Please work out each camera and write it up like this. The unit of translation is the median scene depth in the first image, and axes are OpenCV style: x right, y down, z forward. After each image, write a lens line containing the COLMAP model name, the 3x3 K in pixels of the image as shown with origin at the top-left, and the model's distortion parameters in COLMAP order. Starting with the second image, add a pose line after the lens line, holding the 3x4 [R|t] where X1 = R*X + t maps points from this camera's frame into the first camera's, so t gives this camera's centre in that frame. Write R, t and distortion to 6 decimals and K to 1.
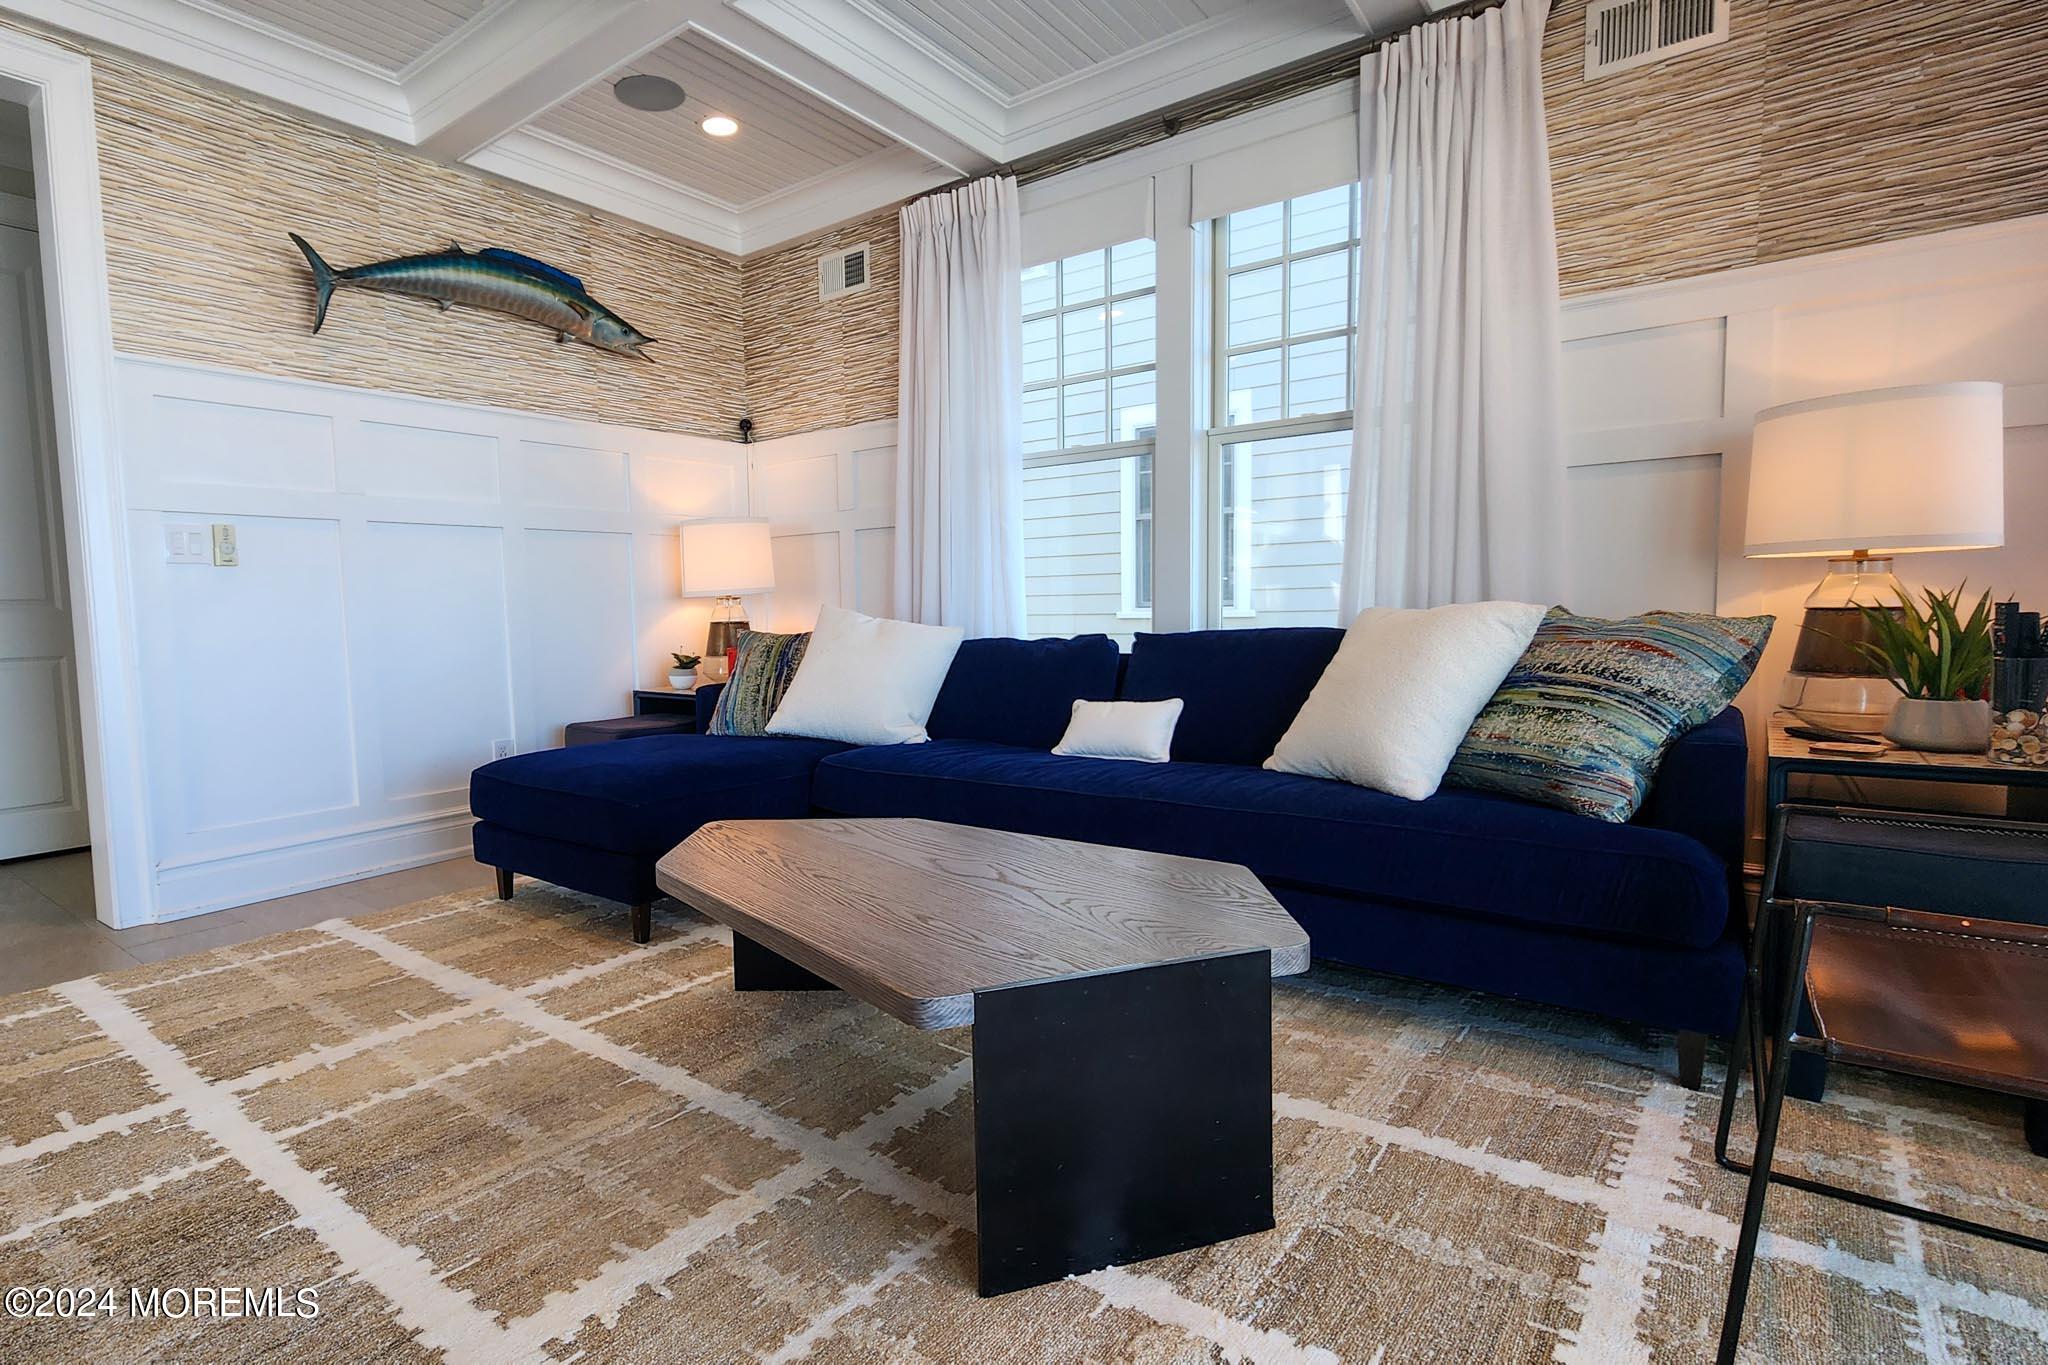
lens RADIAL K [[998.0, 0, 1031.1], [0, 998.0, 684.4], [0, 0, 1]] dist [0.002166, -0.000116]
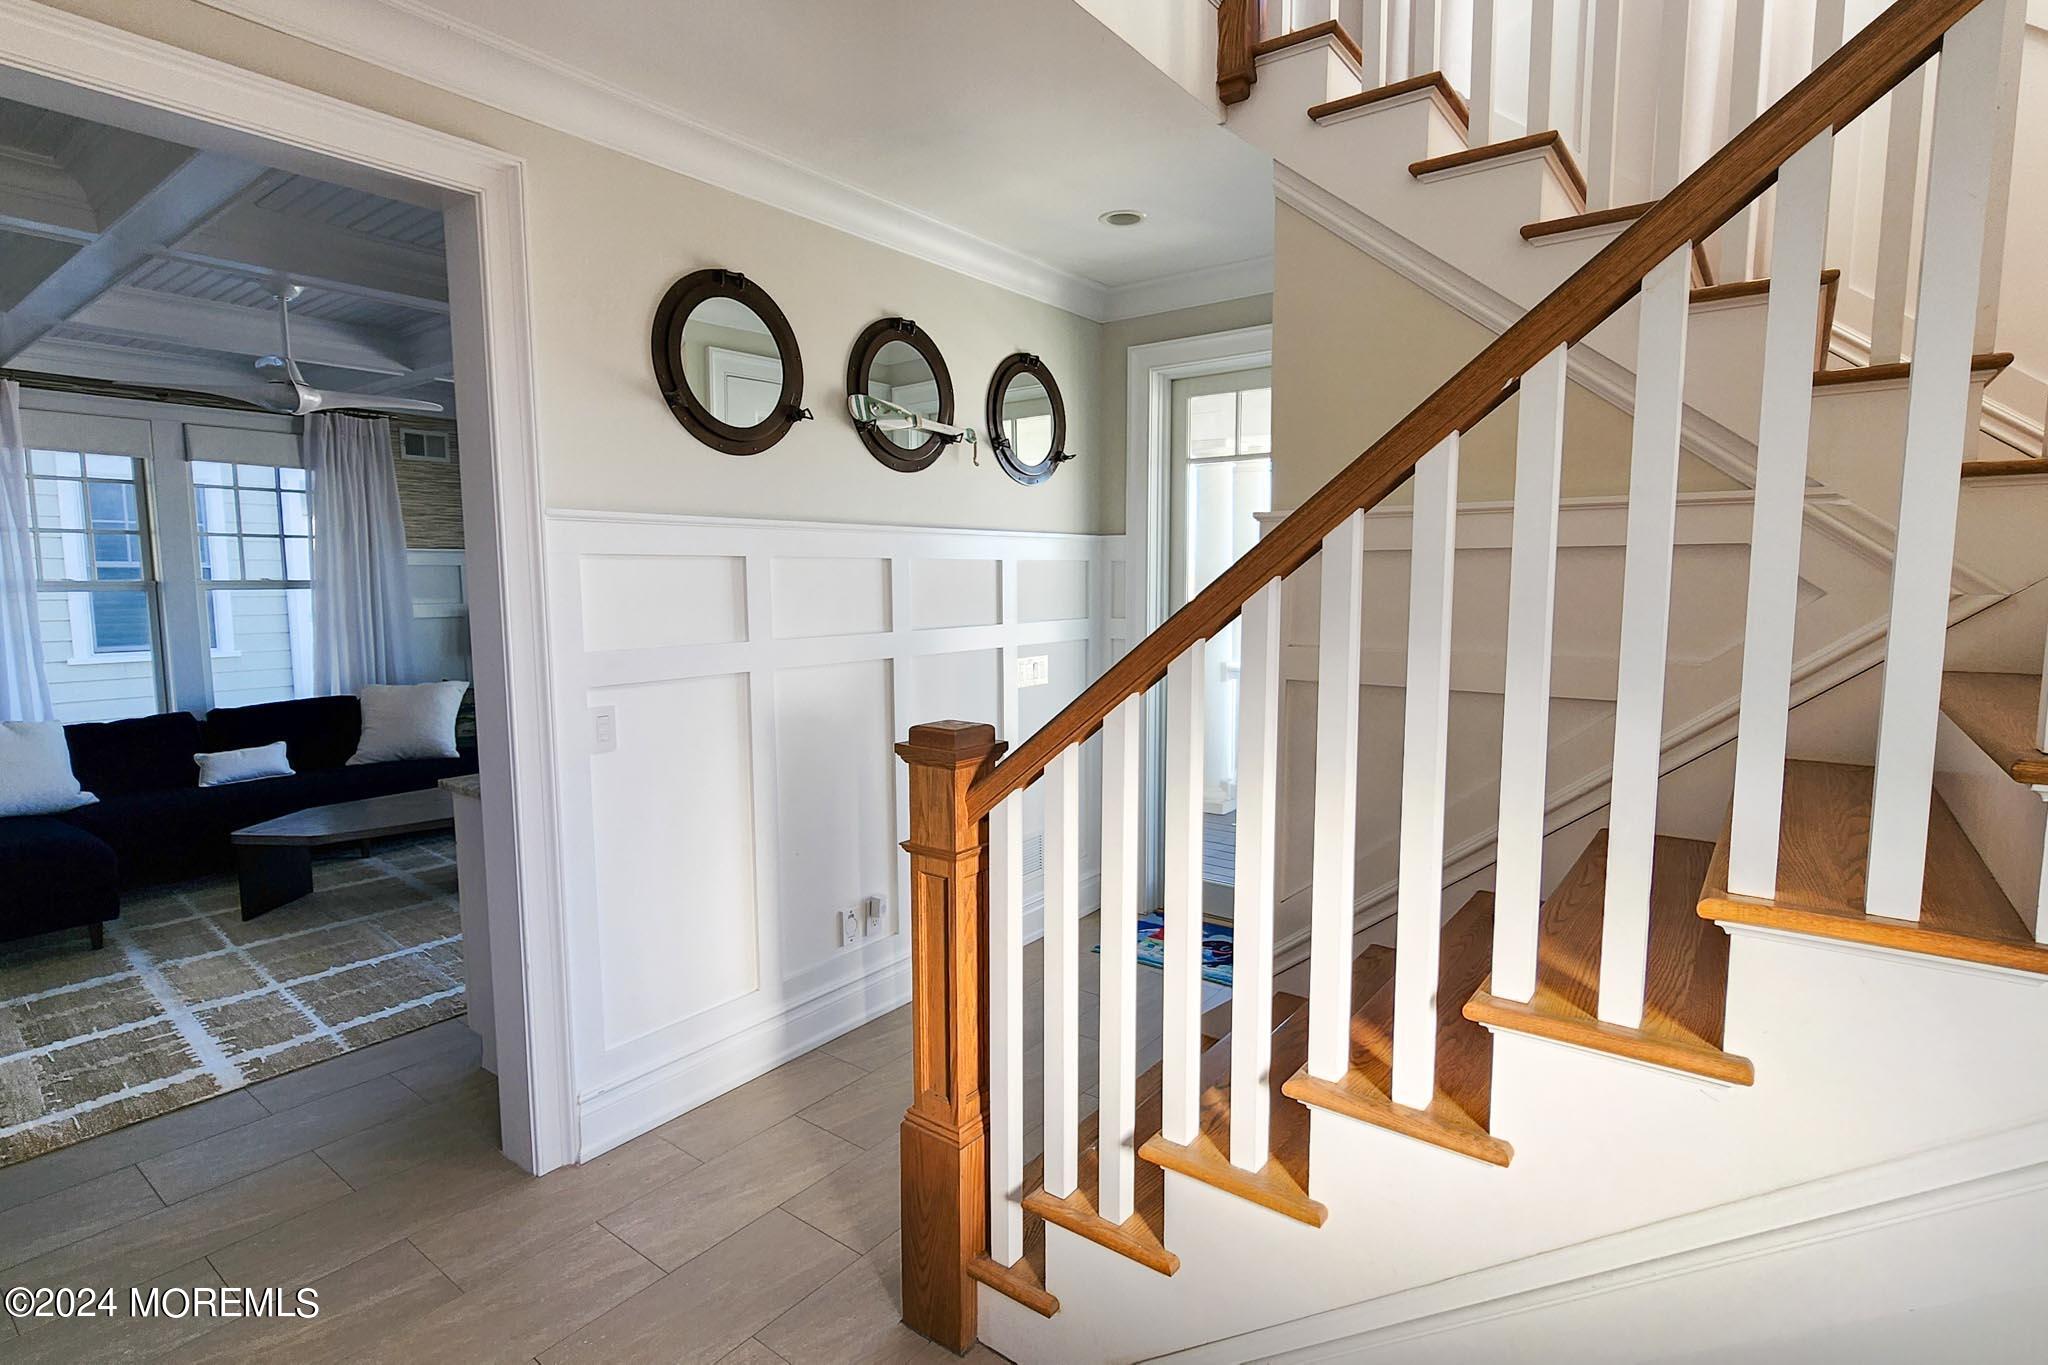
lens RADIAL K [[998.0, 0, 1031.1], [0, 998.0, 684.4], [0, 0, 1]] dist [0.002166, -0.000116]
pose [[-0.011651, -0.099433, 0.994976, -2.359176], [0.087177, 0.991154, 0.100072, -0.212443], [-0.996125, 0.087905, -0.002880, -0.550862]]
